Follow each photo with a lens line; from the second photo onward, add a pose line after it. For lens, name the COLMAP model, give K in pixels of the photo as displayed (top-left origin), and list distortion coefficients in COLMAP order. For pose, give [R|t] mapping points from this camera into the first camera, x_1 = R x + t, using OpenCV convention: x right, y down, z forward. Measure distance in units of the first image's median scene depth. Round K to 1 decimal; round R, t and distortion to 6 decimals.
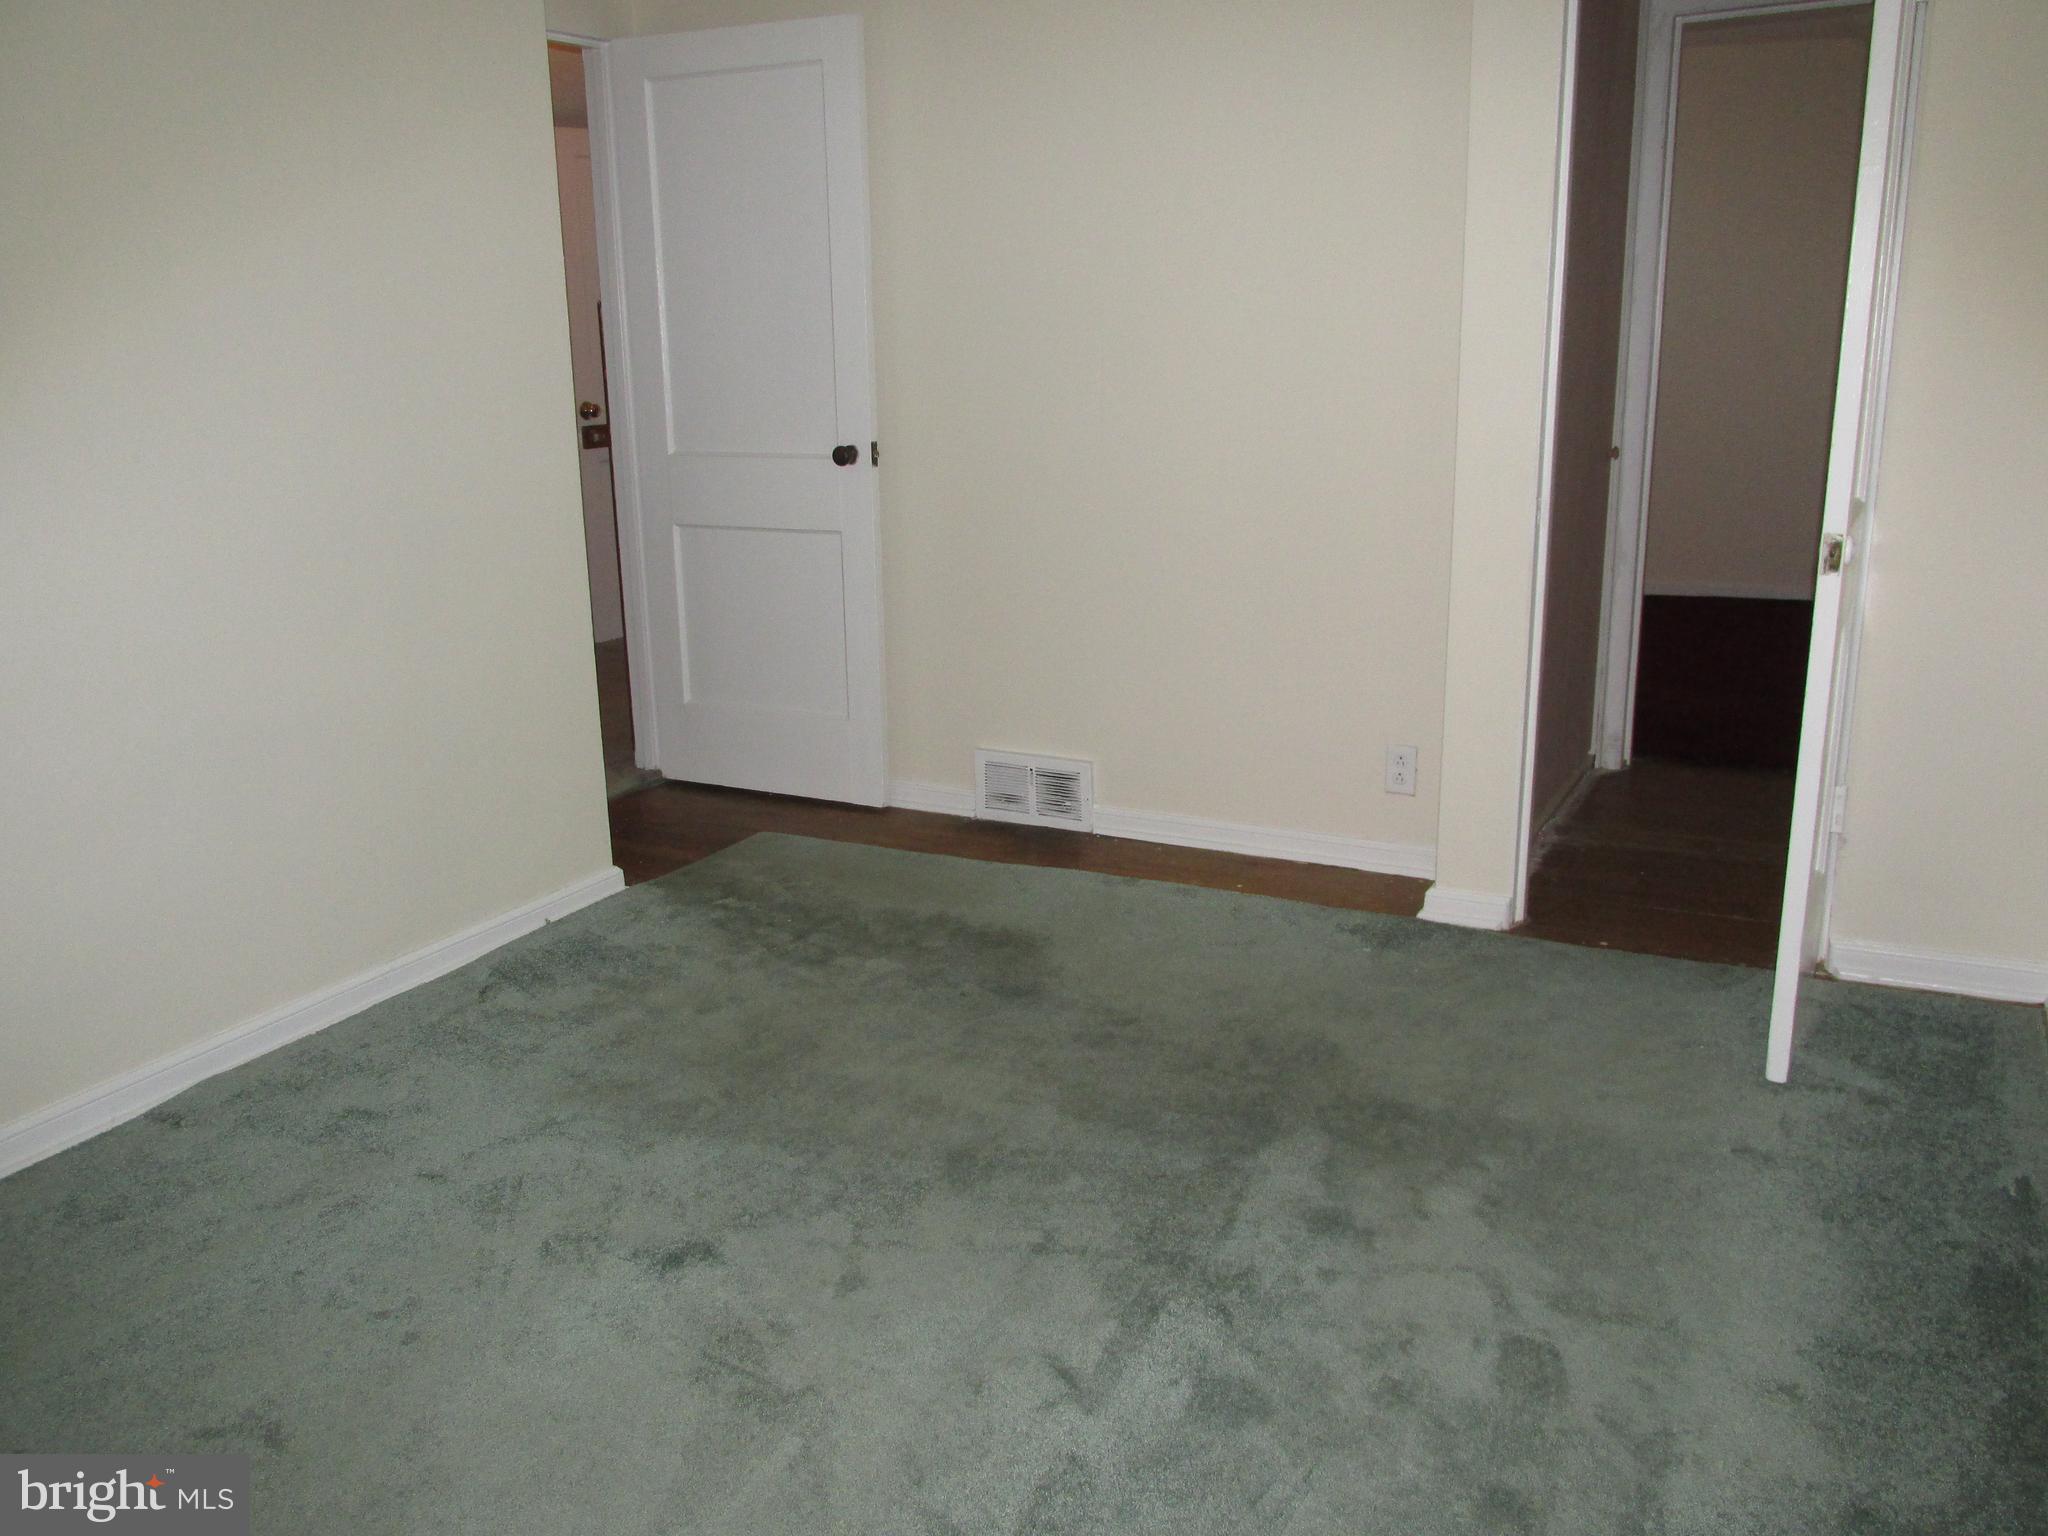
lens RADIAL K [[1699.4, 0, 1014.7], [0, 1699.4, 766.8], [0, 0, 1]] dist [-0.030243, -0.002999]
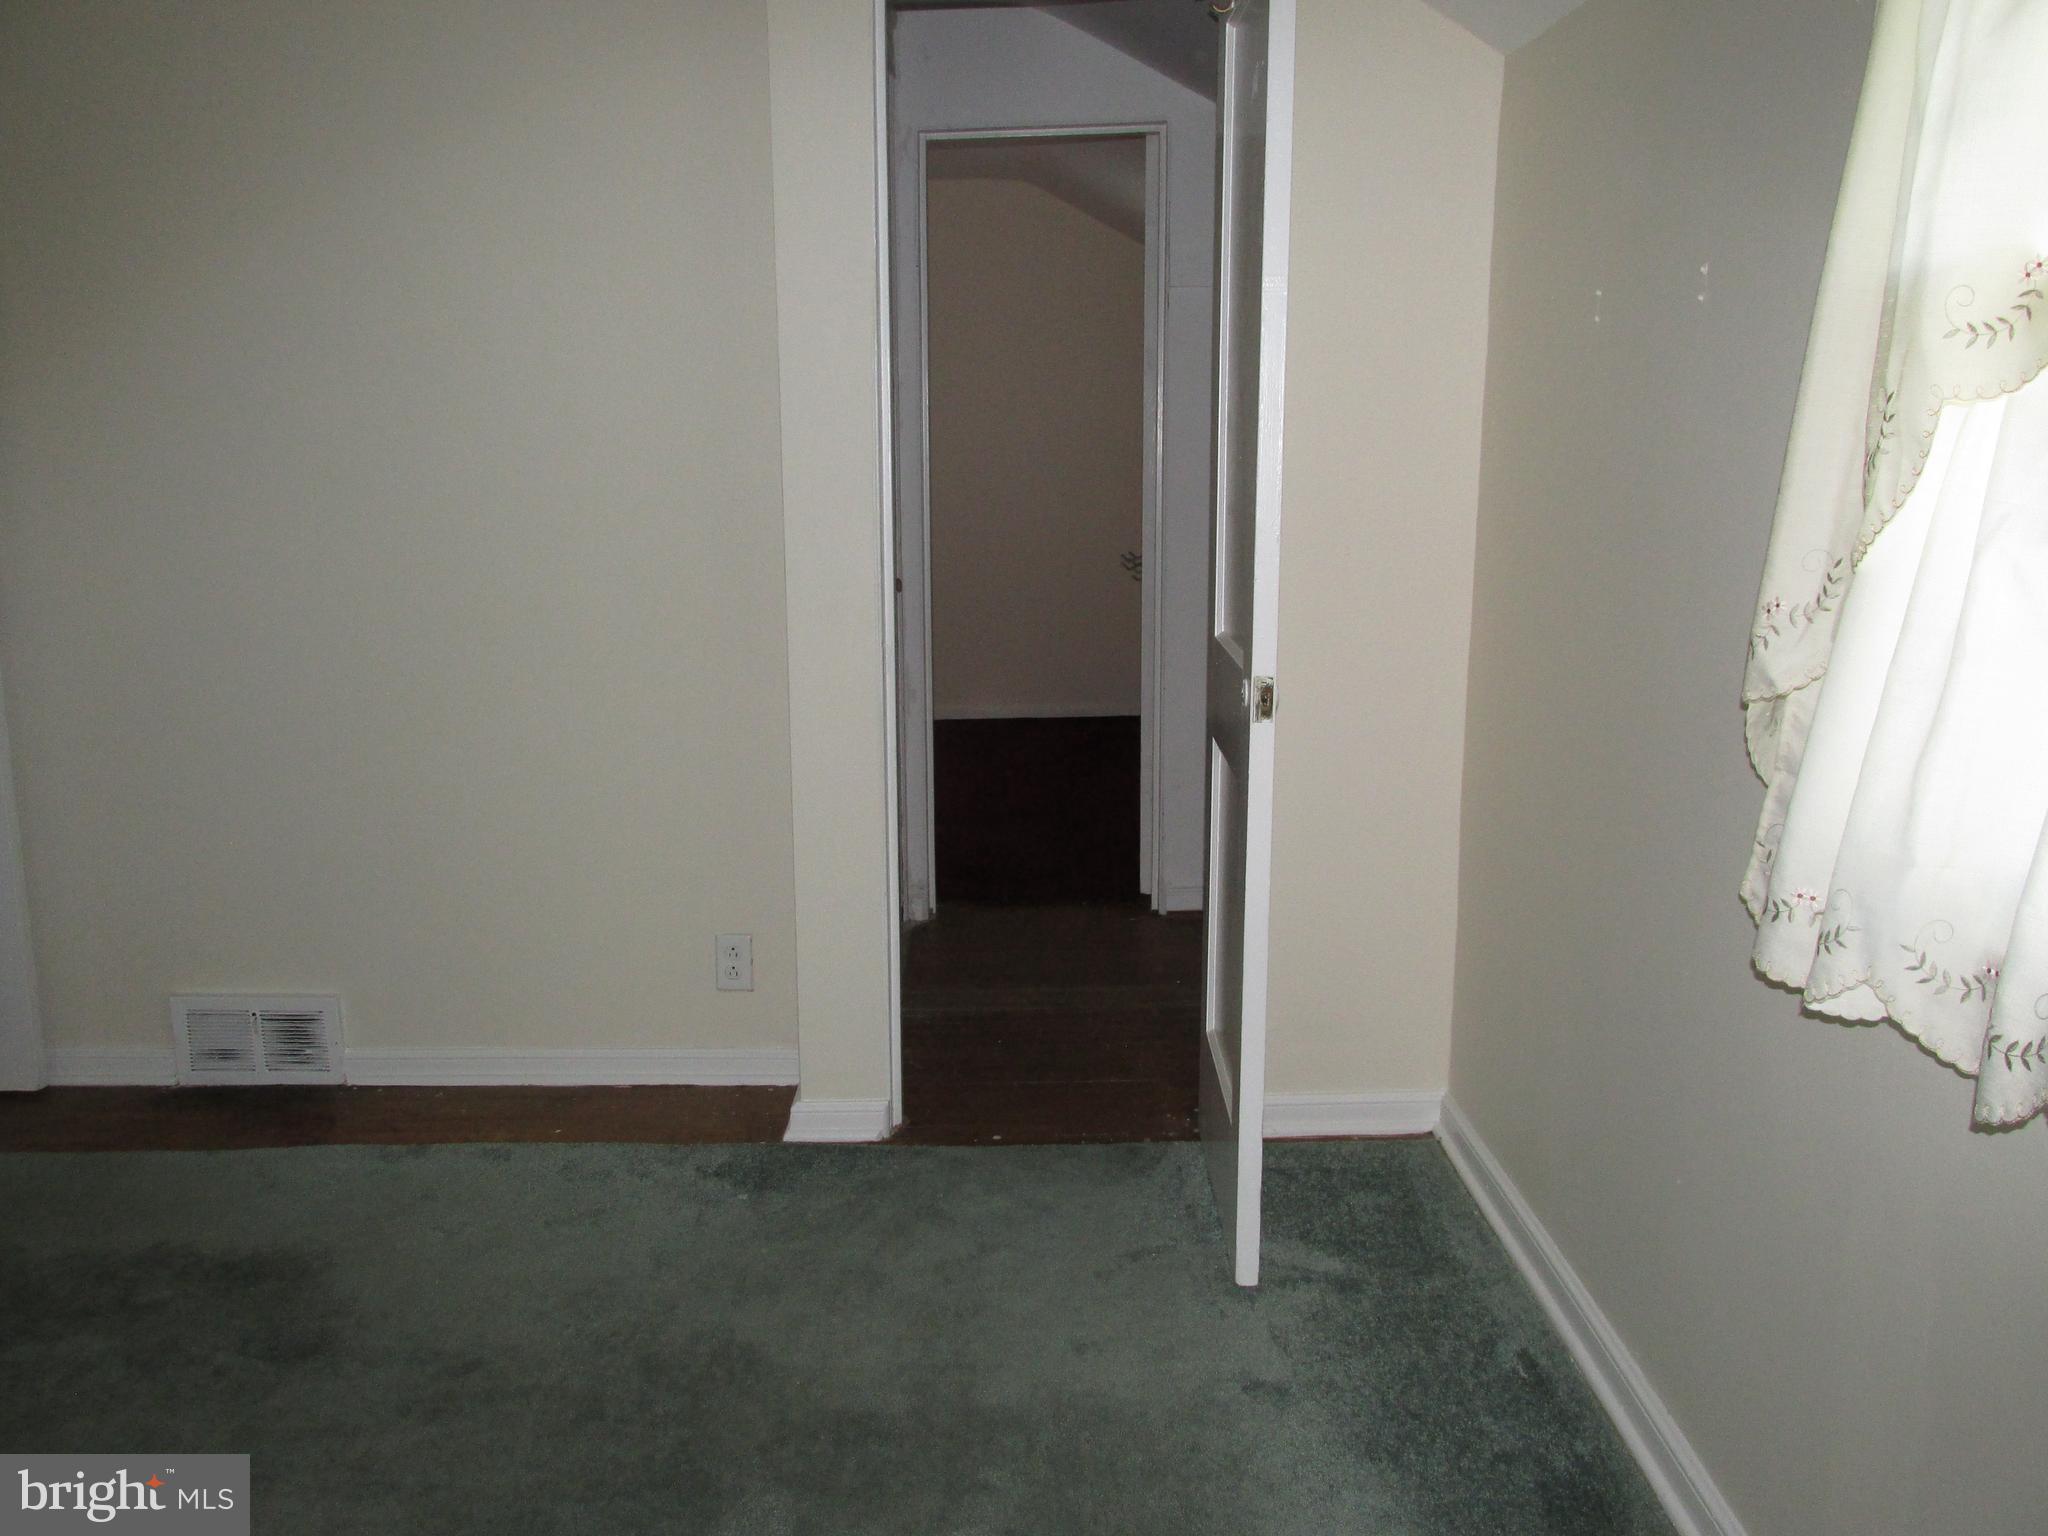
lens RADIAL K [[1699.4, 0, 1014.7], [0, 1699.4, 766.8], [0, 0, 1]] dist [-0.030243, -0.002999]
pose [[0.881884, -0.075261, 0.465421, -0.041080], [0.109024, 0.992974, -0.046012, -0.044990], [-0.458688, 0.091320, 0.883892, 0.187529]]
